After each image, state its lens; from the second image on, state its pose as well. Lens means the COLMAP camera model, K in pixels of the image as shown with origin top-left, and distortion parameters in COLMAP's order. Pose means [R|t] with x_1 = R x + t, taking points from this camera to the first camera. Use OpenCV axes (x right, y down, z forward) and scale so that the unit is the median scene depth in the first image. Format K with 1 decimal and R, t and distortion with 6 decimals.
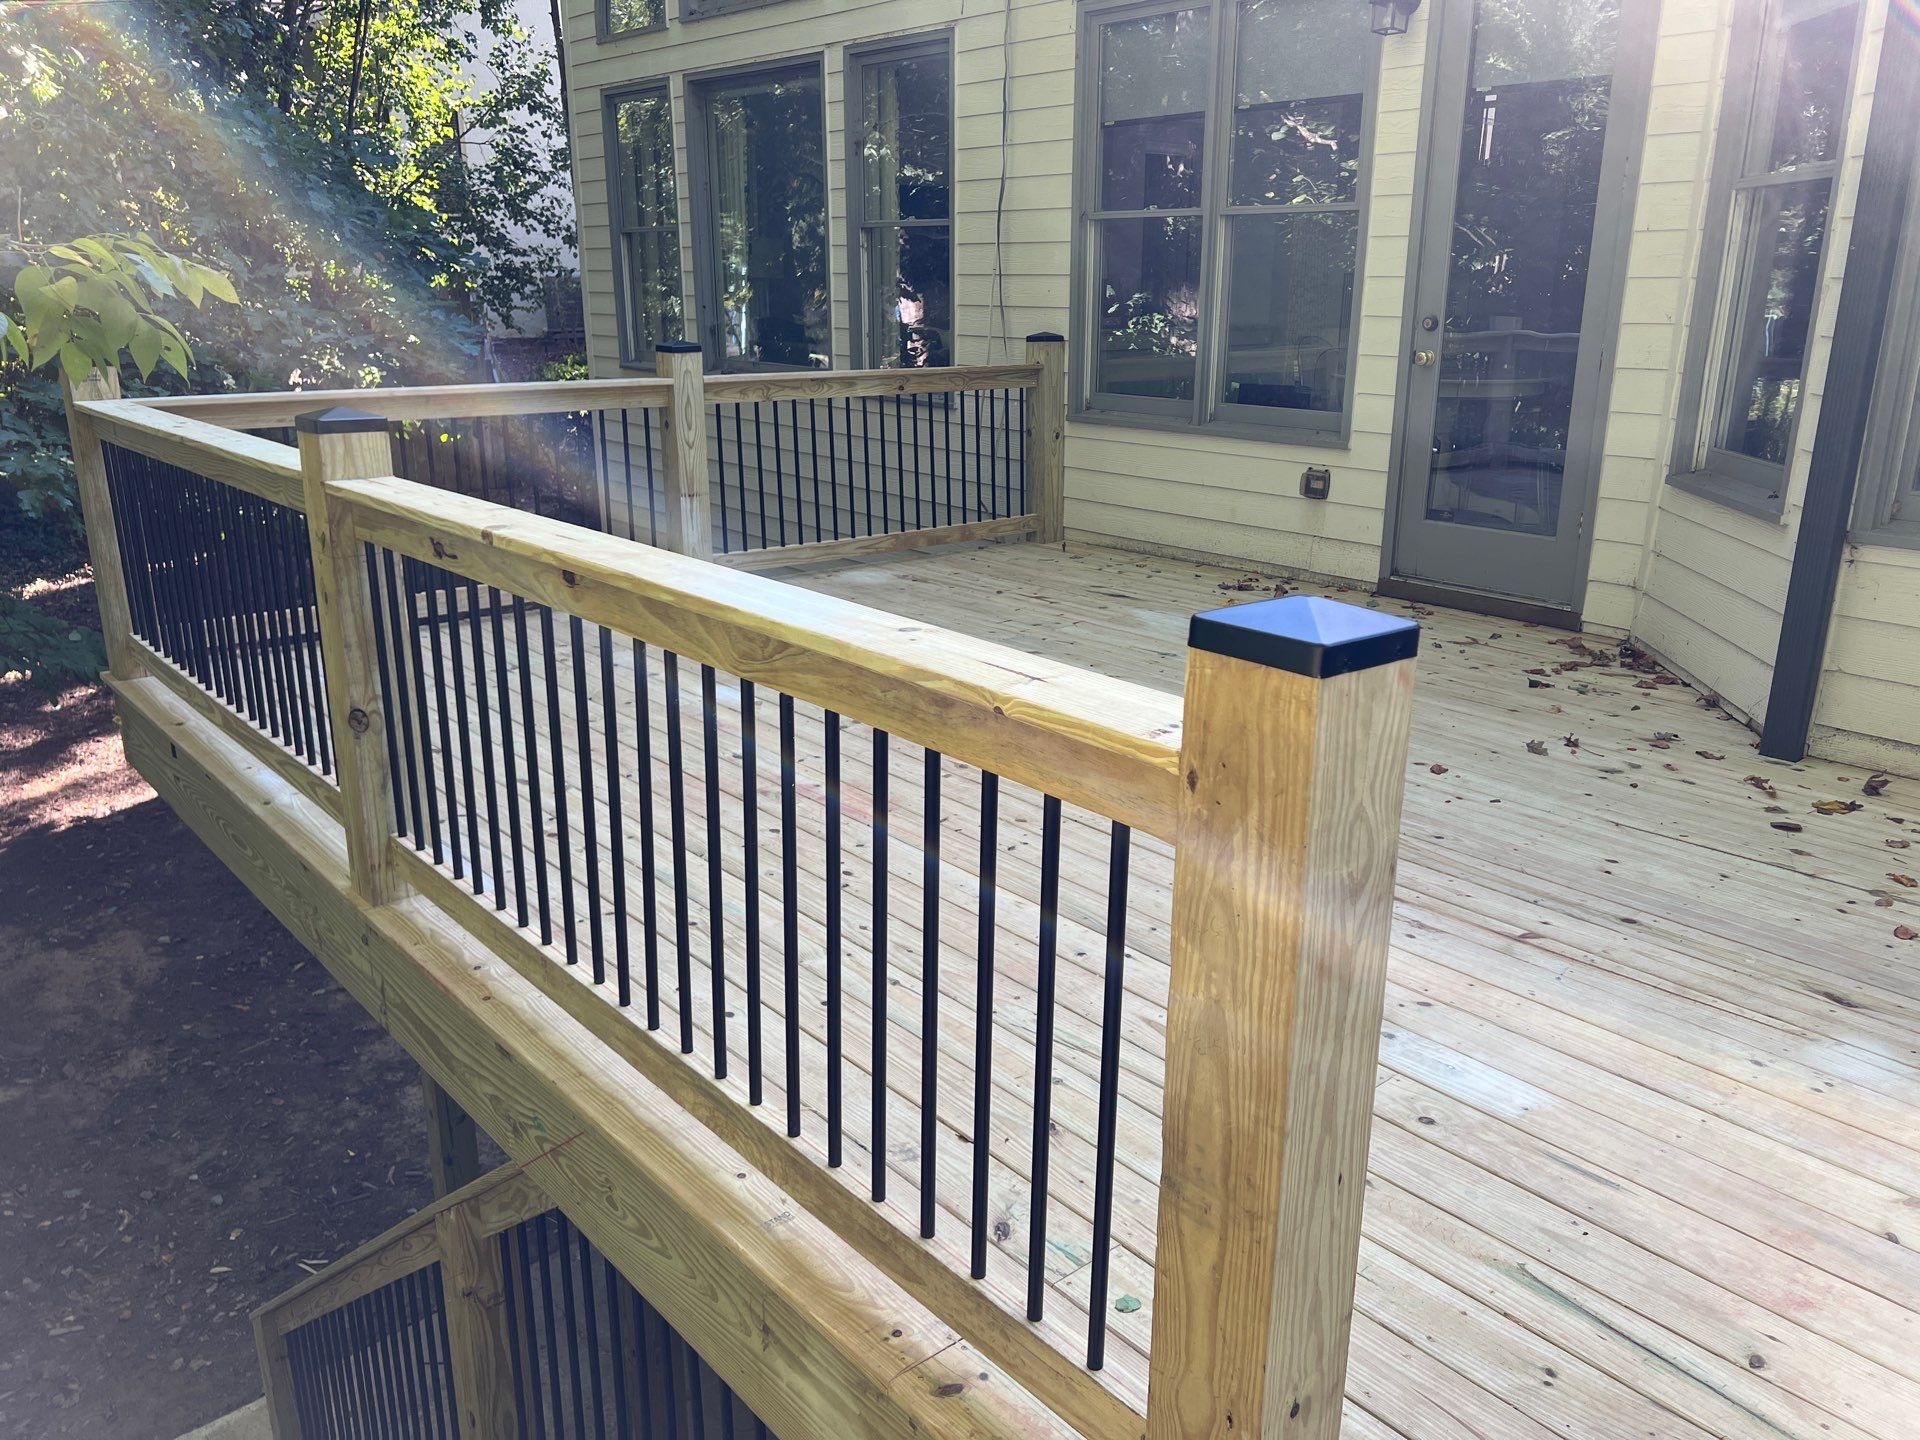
lens RADIAL K [[1446.7, 0, 976.7], [0, 1446.7, 705.7], [0, 0, 1]] dist [0.038987, -0.033230]
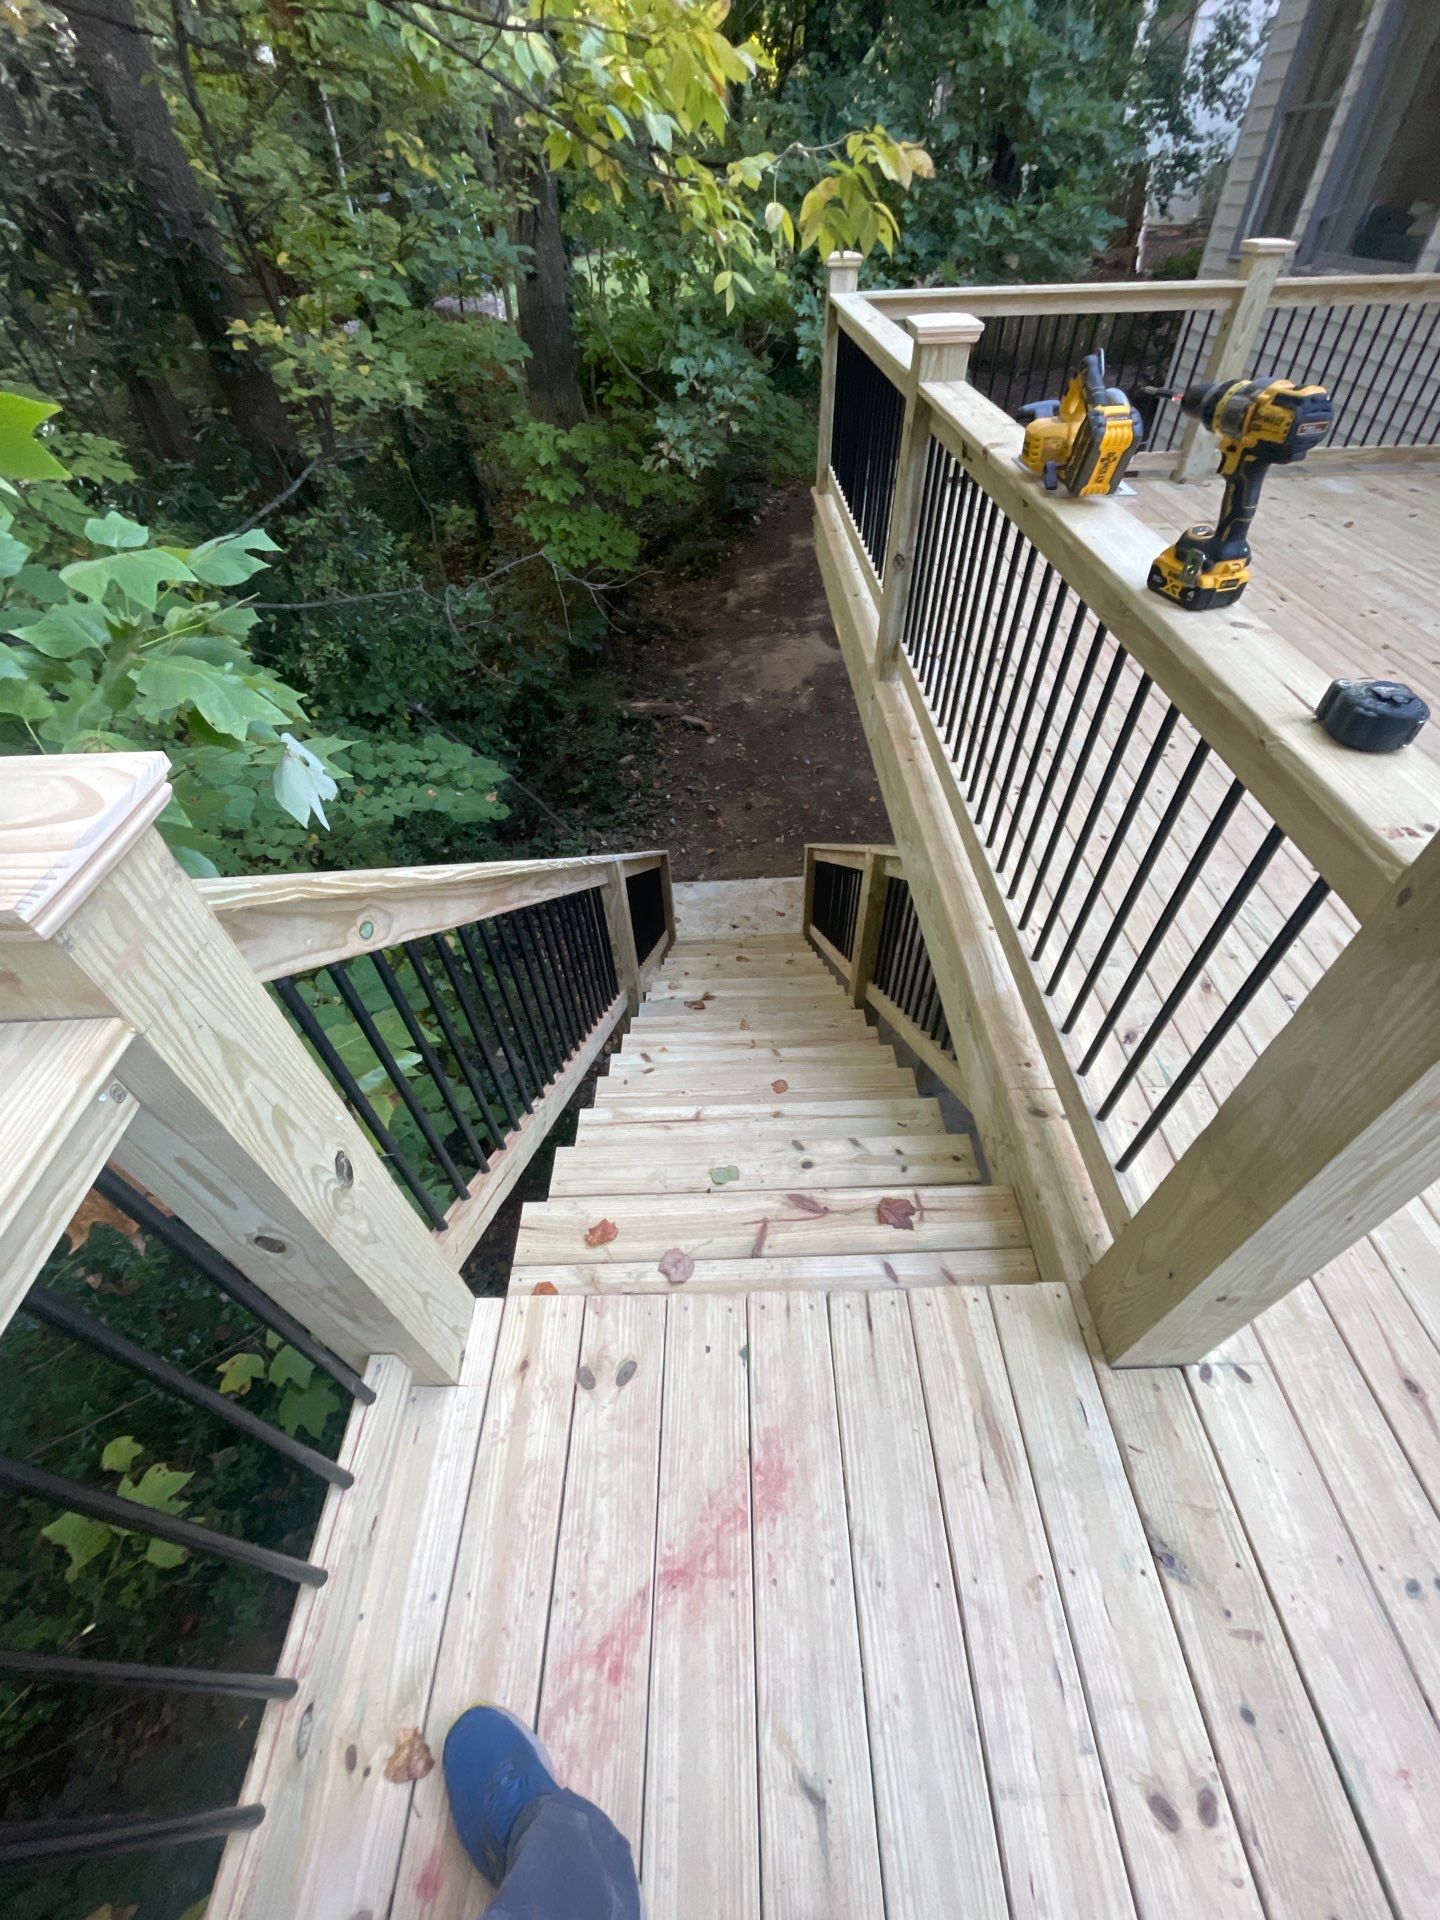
lens RADIAL K [[769.8, 0, 723.9], [0, 769.8, 950.9], [0, 0, 1]] dist [-0.007437, 0.001266]
pose [[0.761779, 0.442936, -0.472759, 0.016615], [-0.152559, 0.831879, 0.533576, -0.039792], [0.629618, -0.334343, 0.701282, 0.092066]]
